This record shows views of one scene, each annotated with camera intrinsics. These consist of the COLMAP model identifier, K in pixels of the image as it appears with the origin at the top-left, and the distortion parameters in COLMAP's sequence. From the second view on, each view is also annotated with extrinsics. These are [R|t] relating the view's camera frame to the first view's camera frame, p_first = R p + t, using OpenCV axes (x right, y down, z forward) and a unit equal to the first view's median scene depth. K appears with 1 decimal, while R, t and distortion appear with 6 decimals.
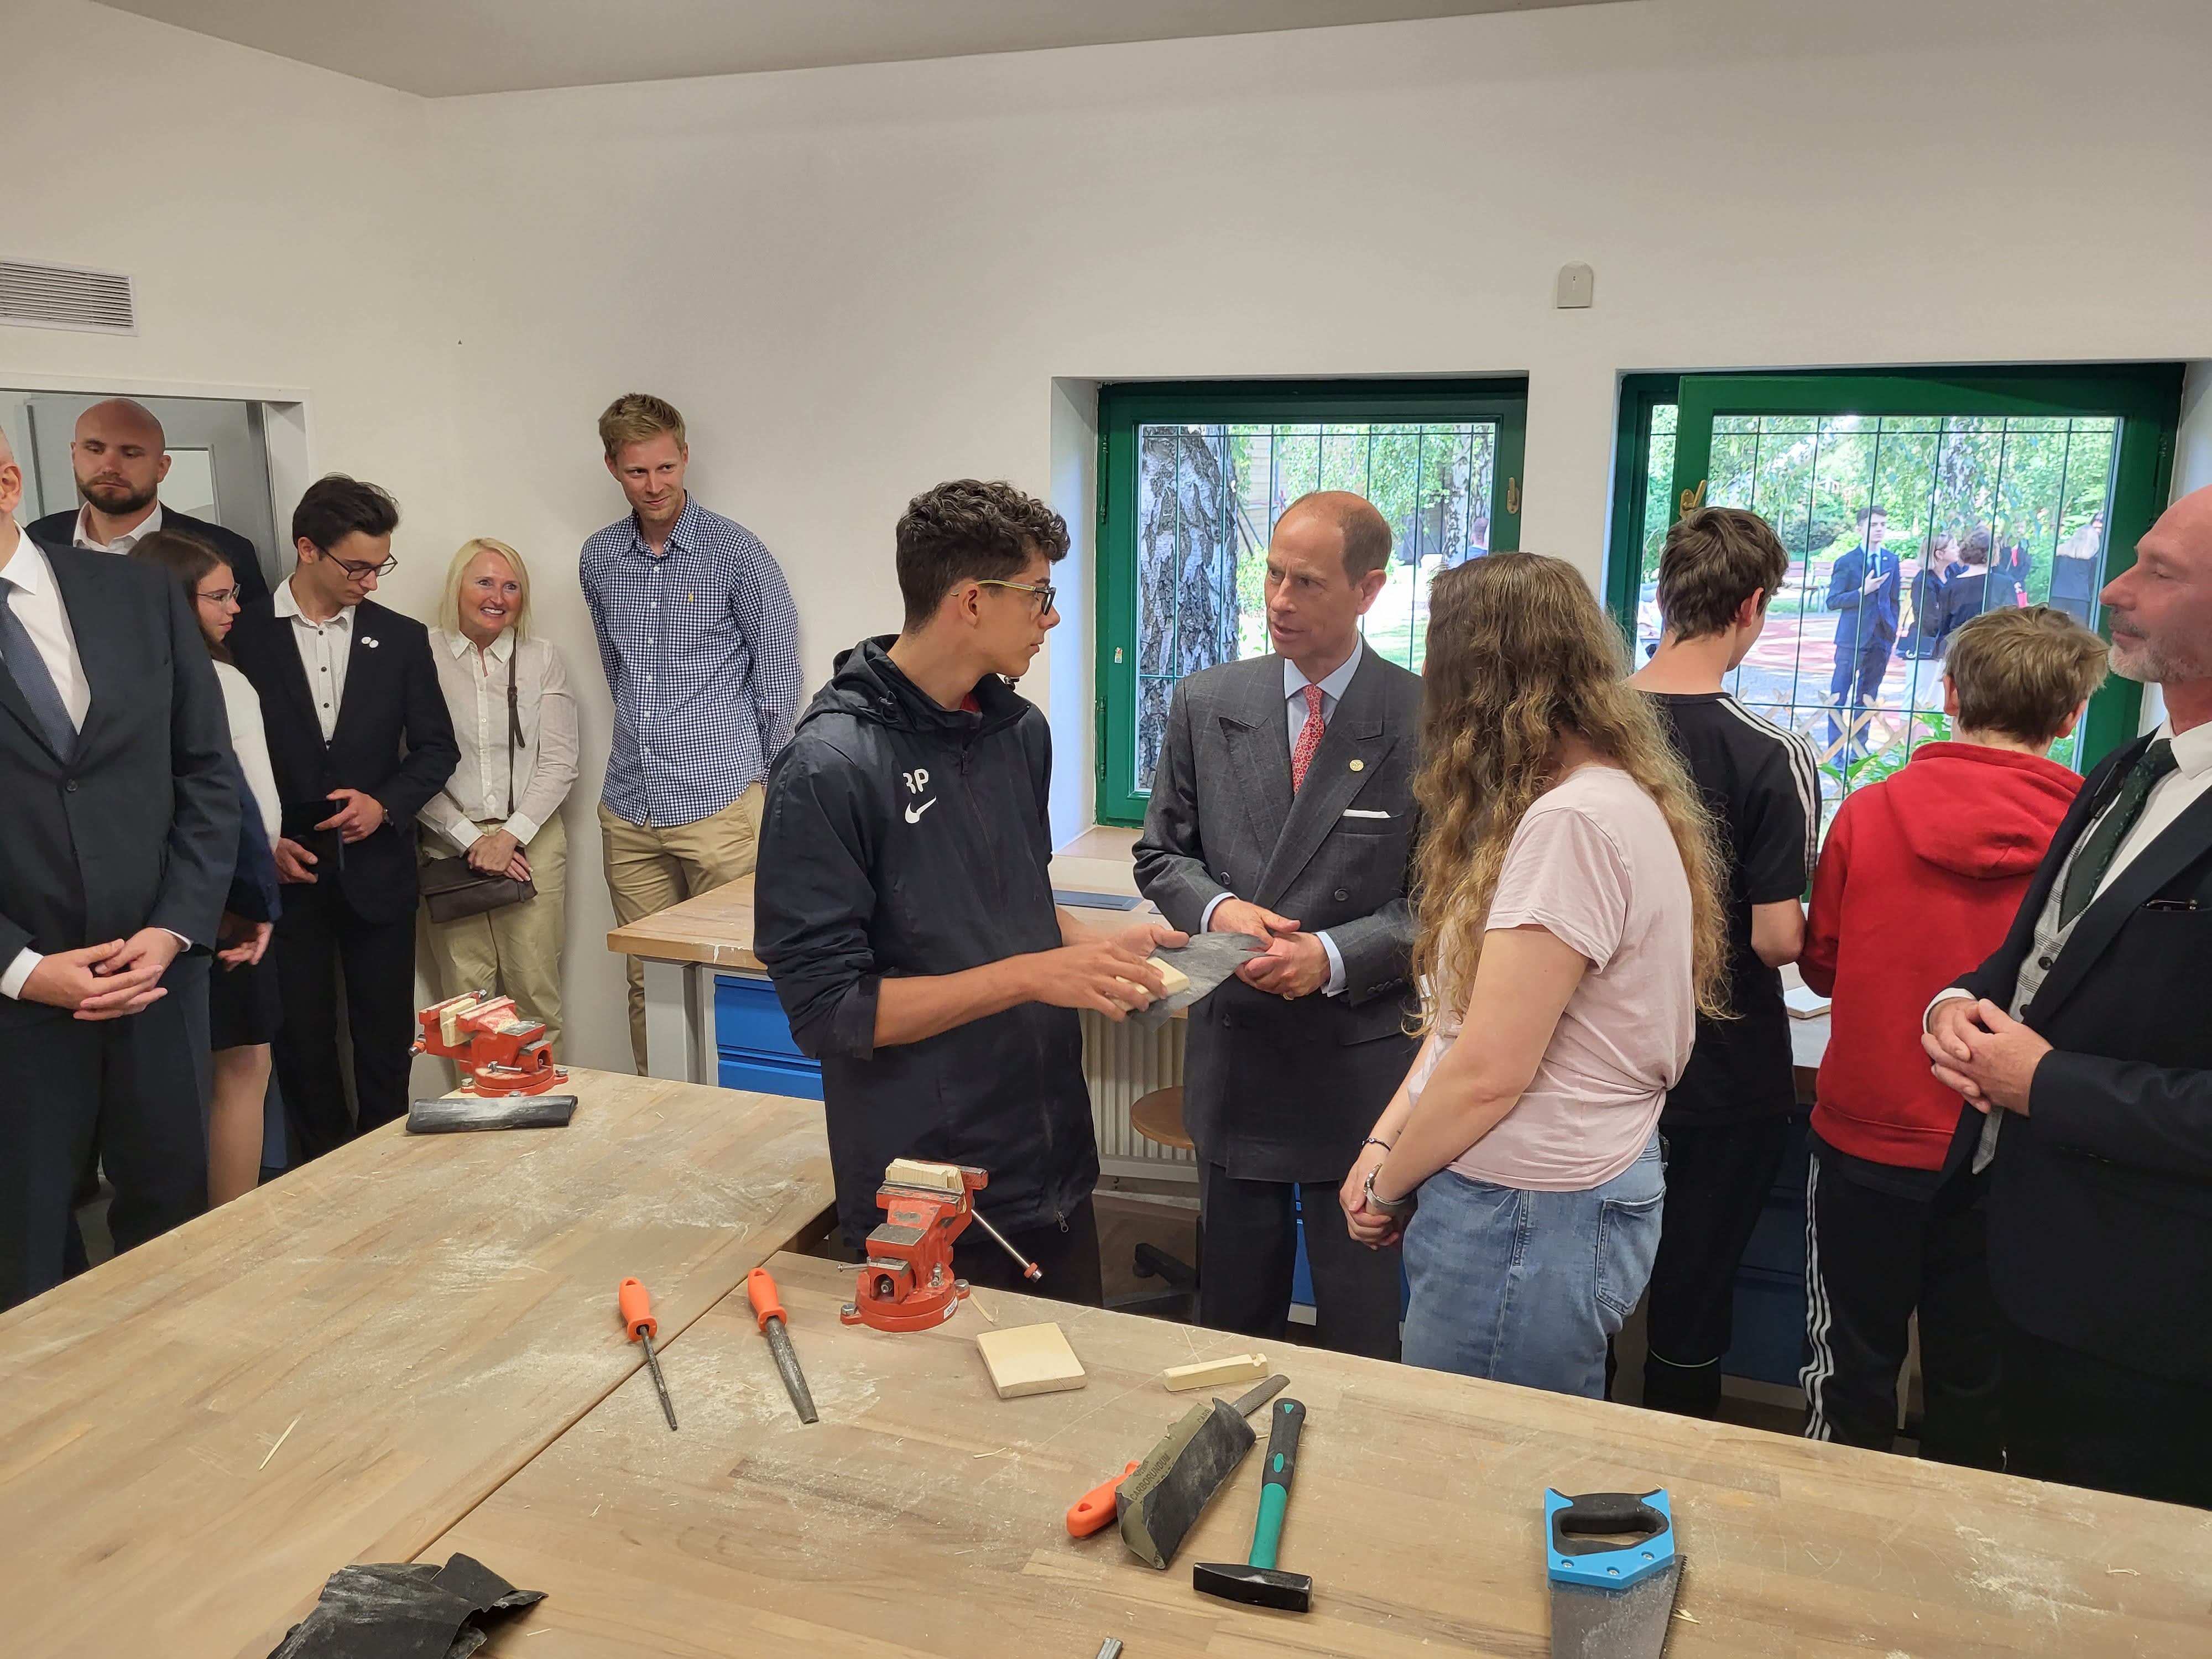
lens RADIAL K [[1692.2, 0, 1099.4], [0, 1692.2, 792.0], [0, 0, 1]] dist [0.053674, -0.055187]
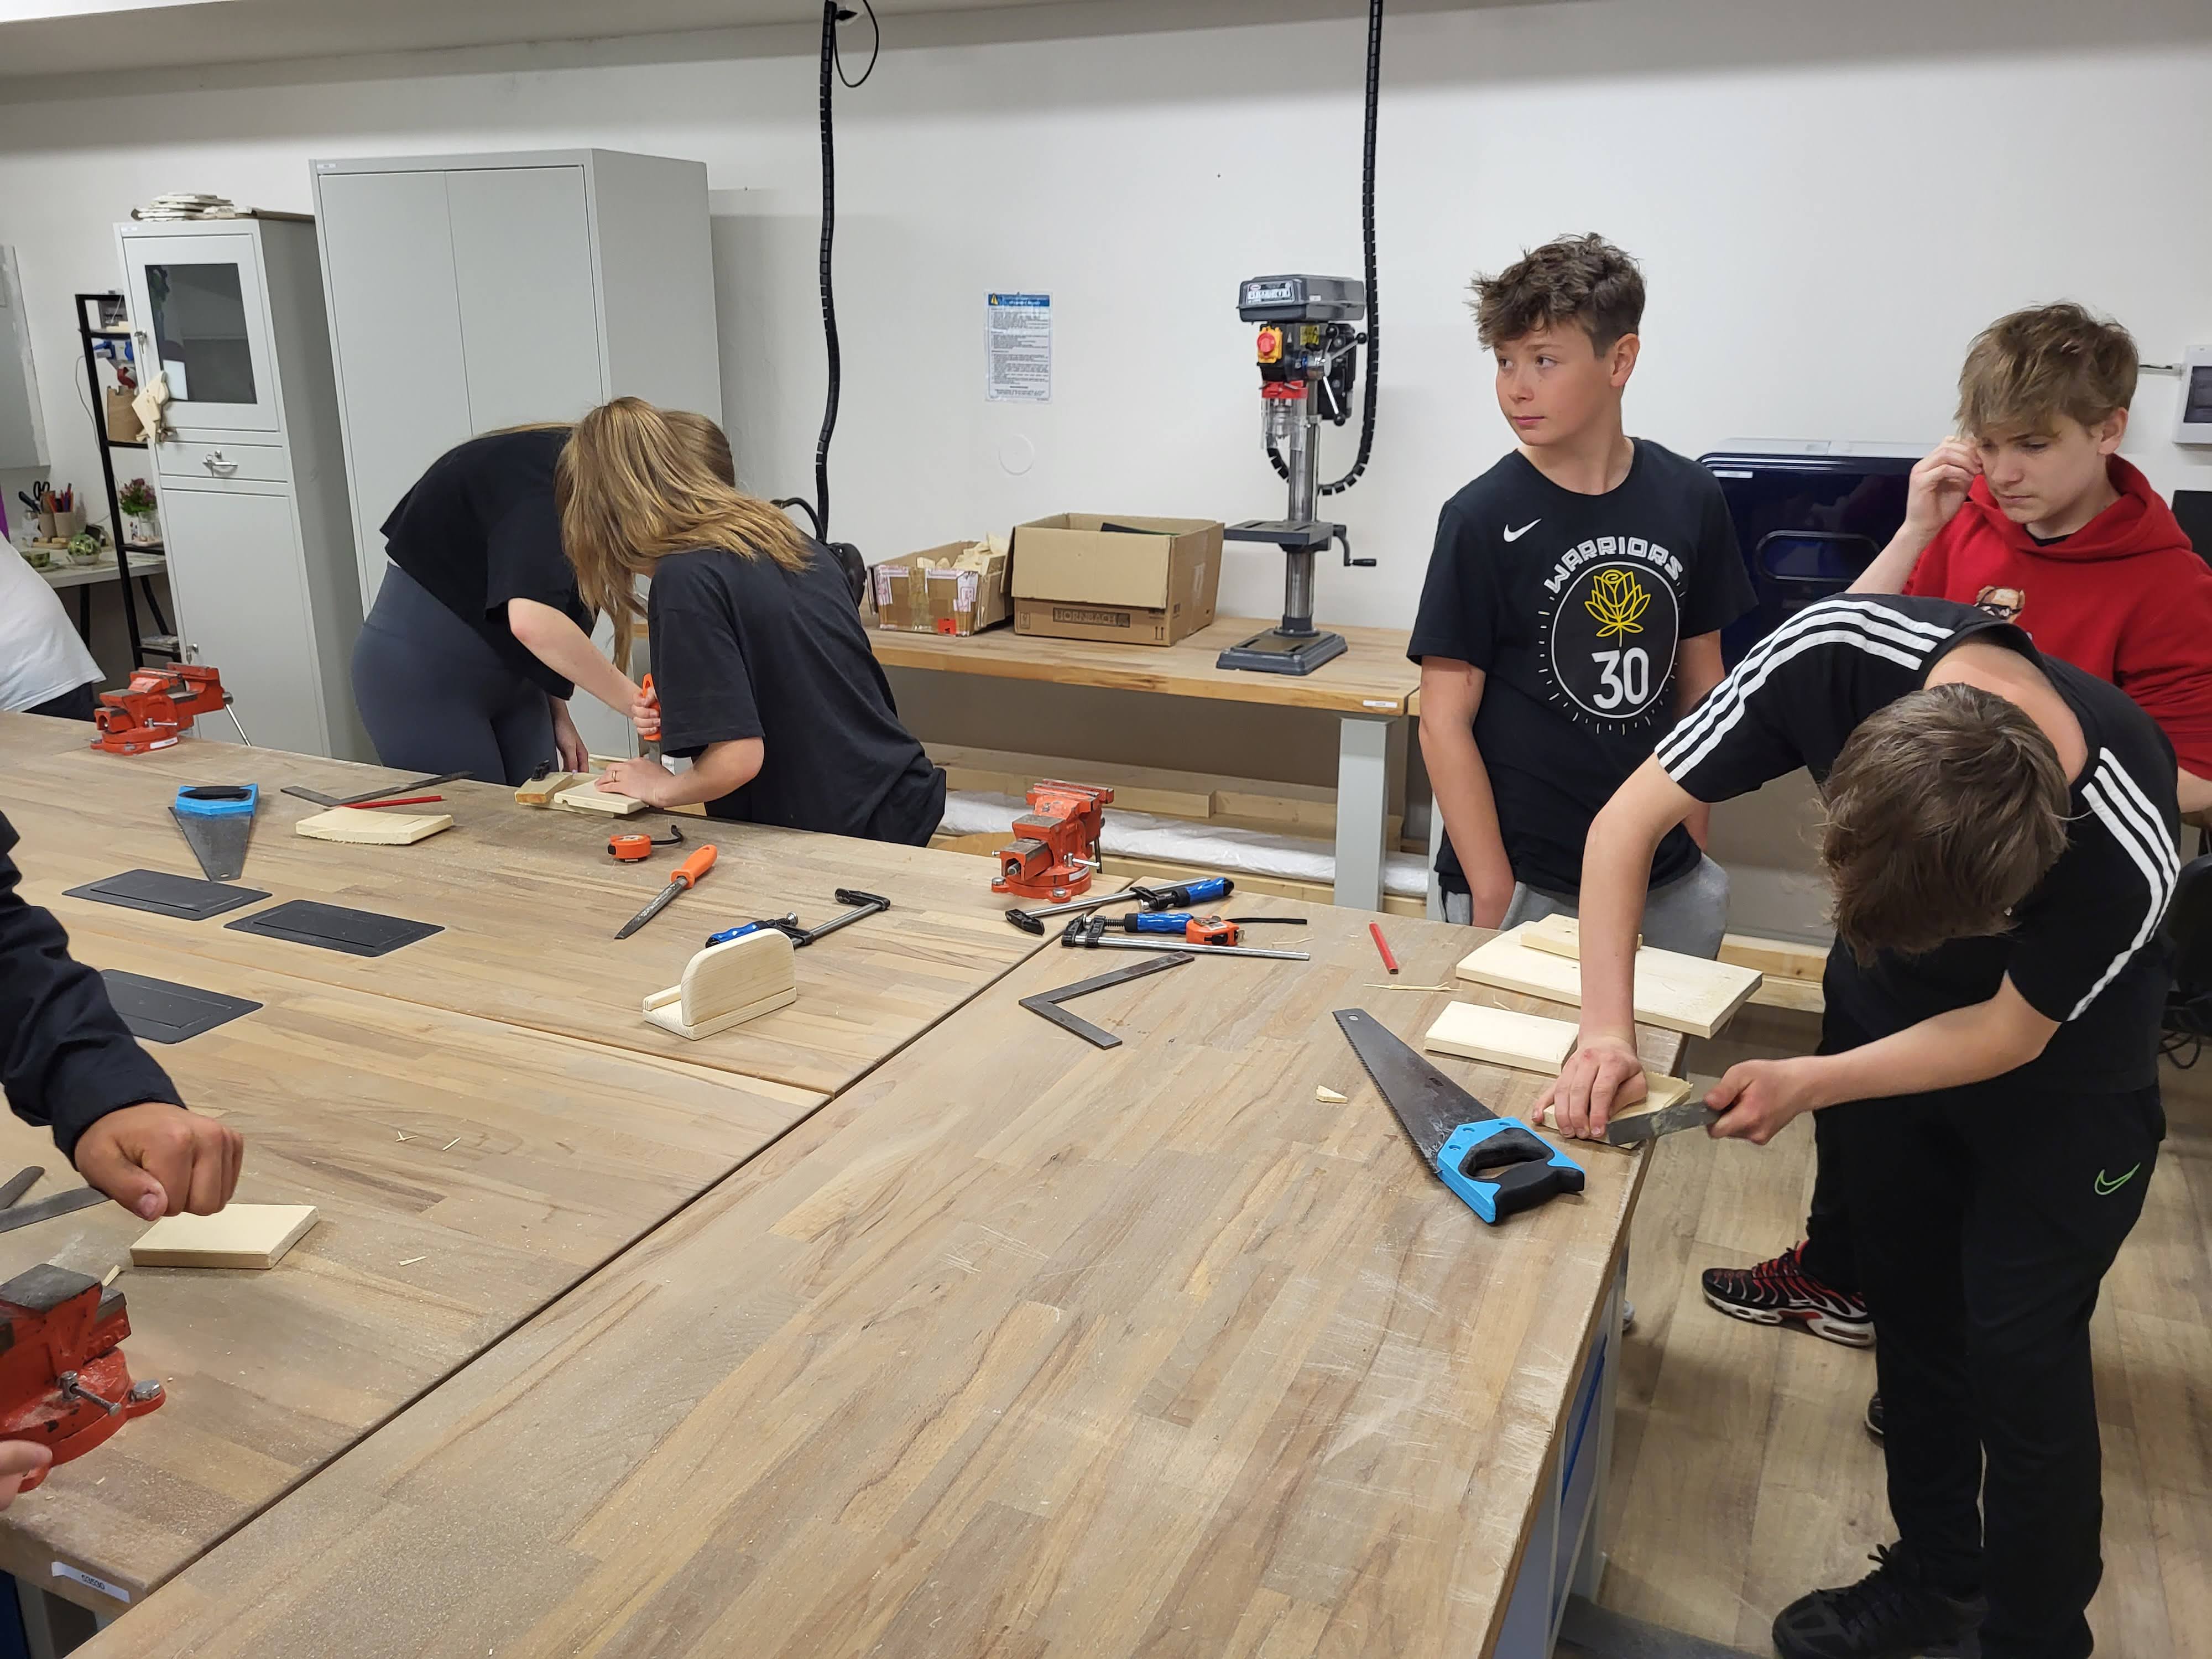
lens RADIAL K [[1683.7, 0, 1114.5], [0, 1683.7, 787.1], [0, 0, 1]] dist [0.060815, -0.062152]
pose [[-0.996019, -0.031046, 0.083558, -0.538644], [0.009737, 0.893889, 0.448183, -0.170175], [-0.088606, 0.447212, -0.890028, 1.405102]]
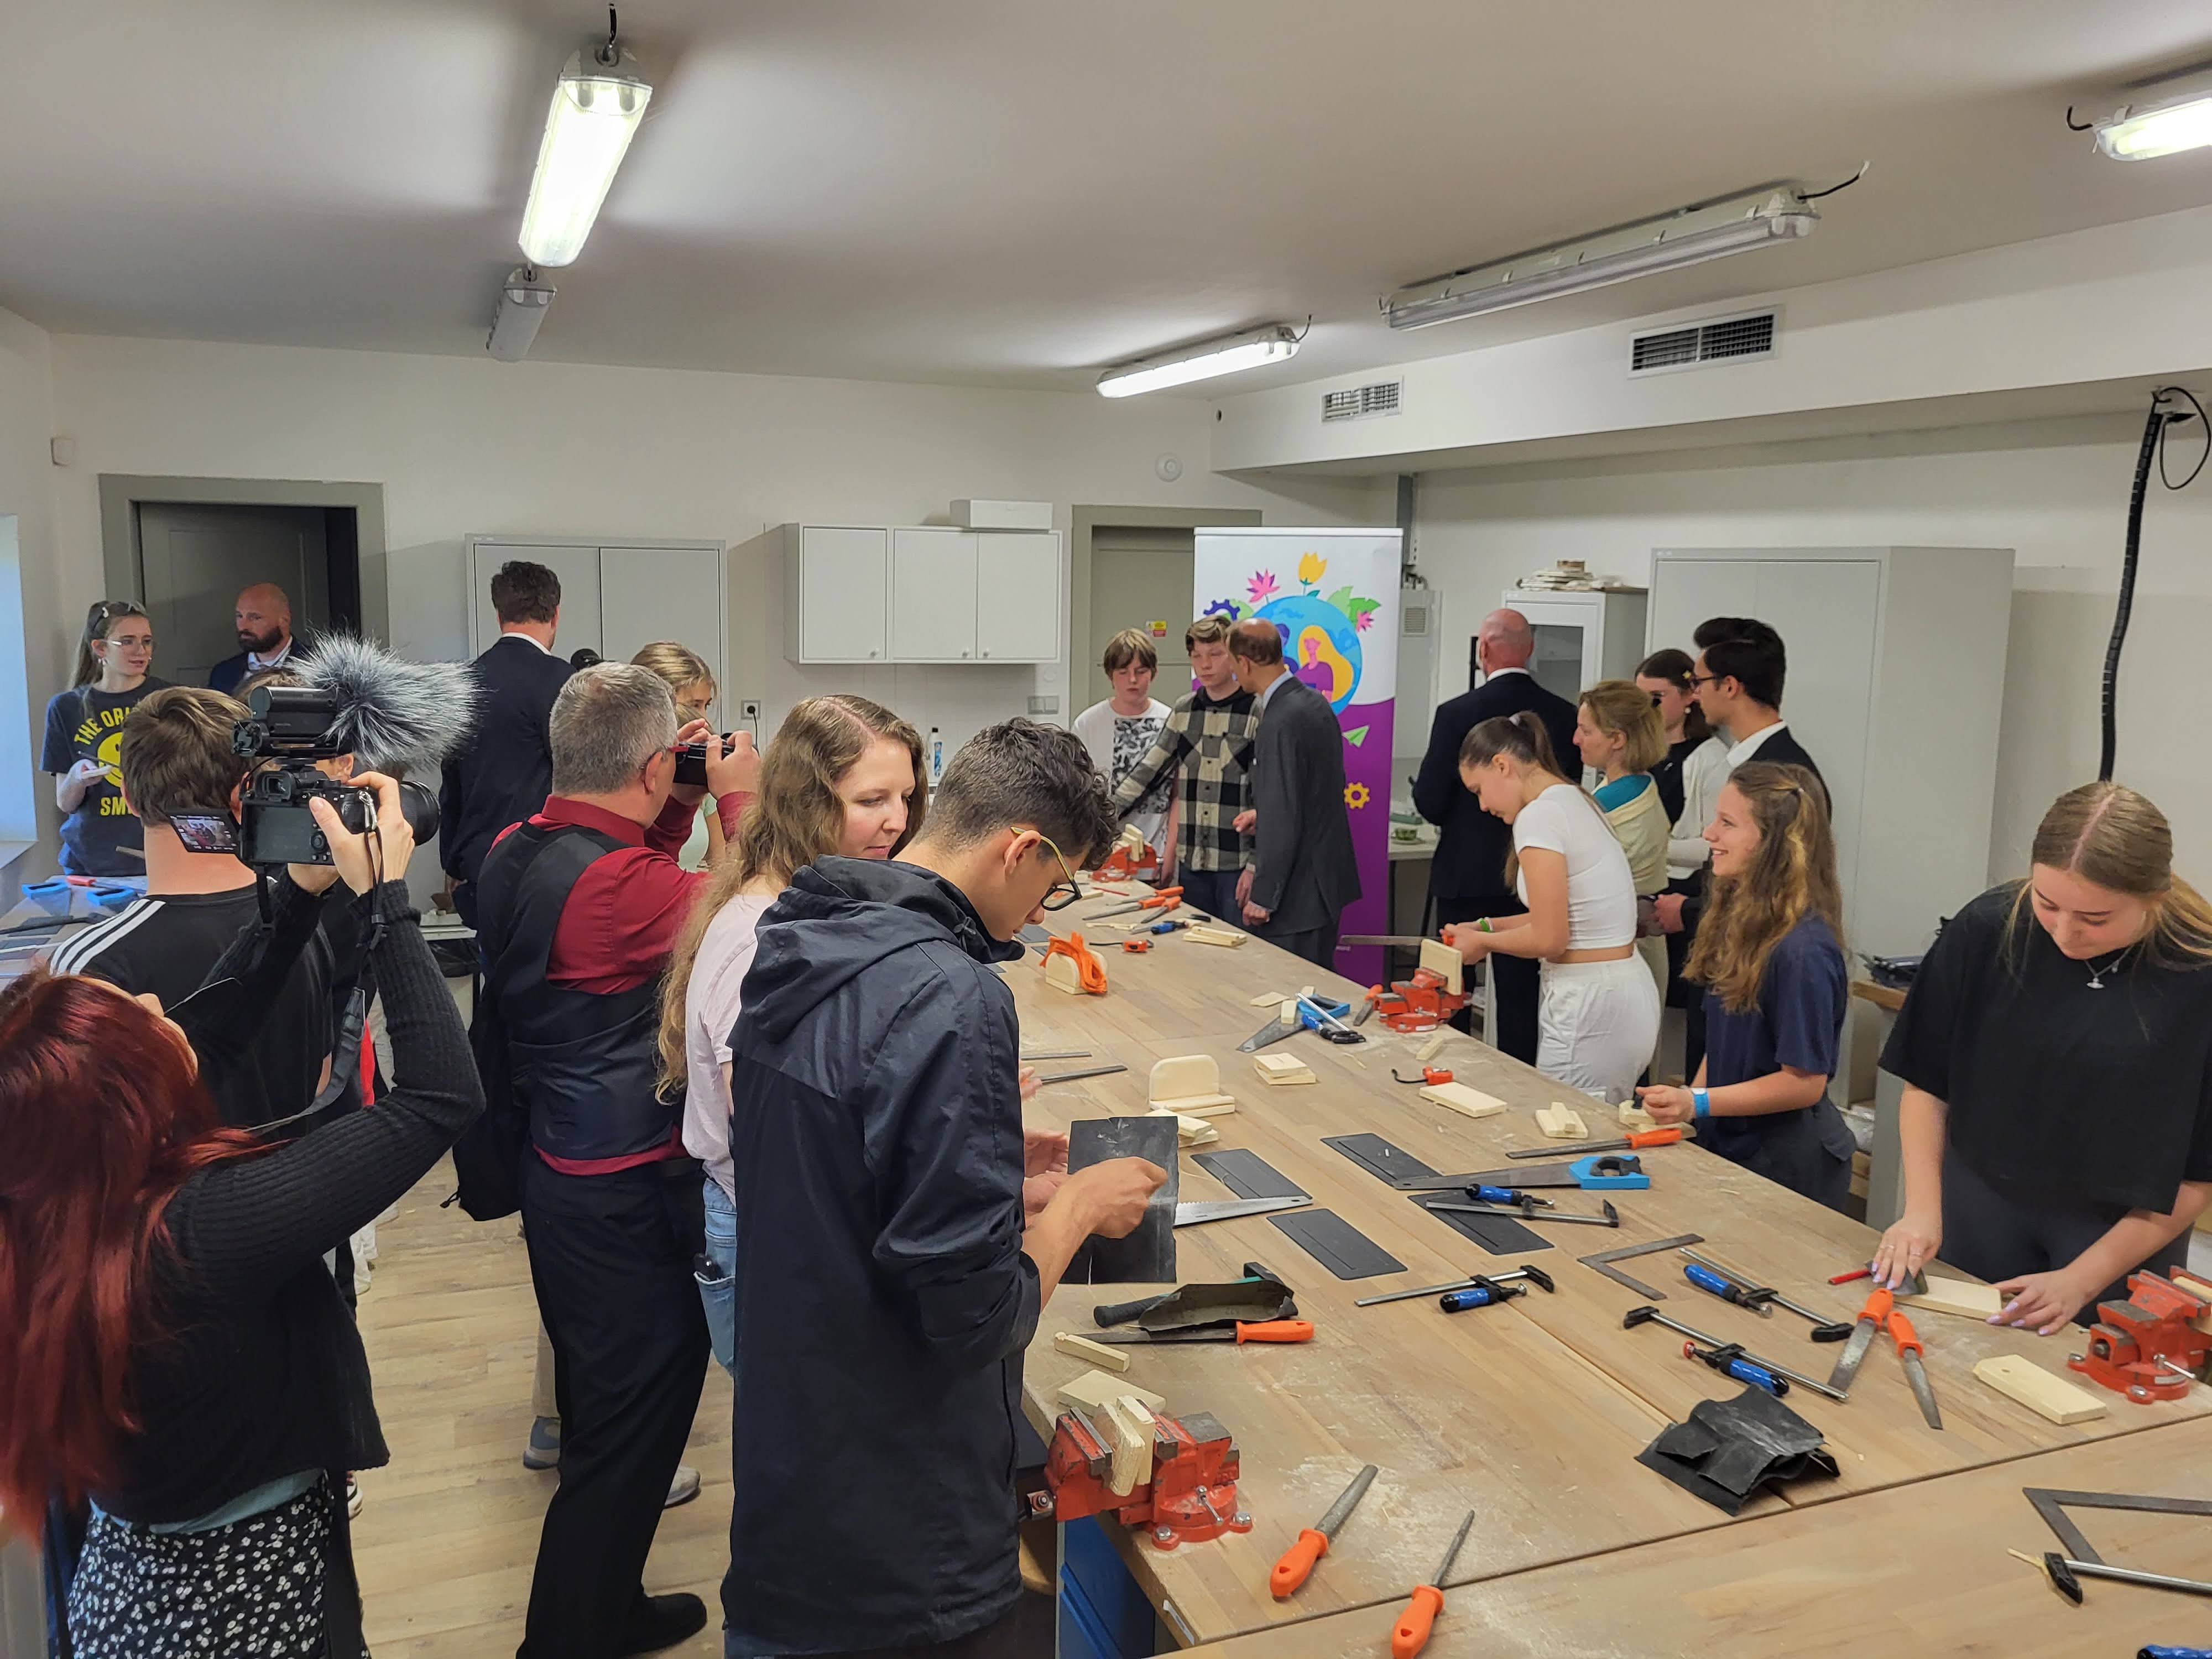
lens RADIAL K [[1692.0, 0, 1093.9], [0, 1692.0, 782.3], [0, 0, 1]] dist [0.046801, -0.045674]
pose [[-0.649503, -0.112648, 0.751968, -0.763816], [0.125079, 0.959663, 0.251797, -0.349246], [-0.750001, 0.257598, -0.609214, 1.522554]]
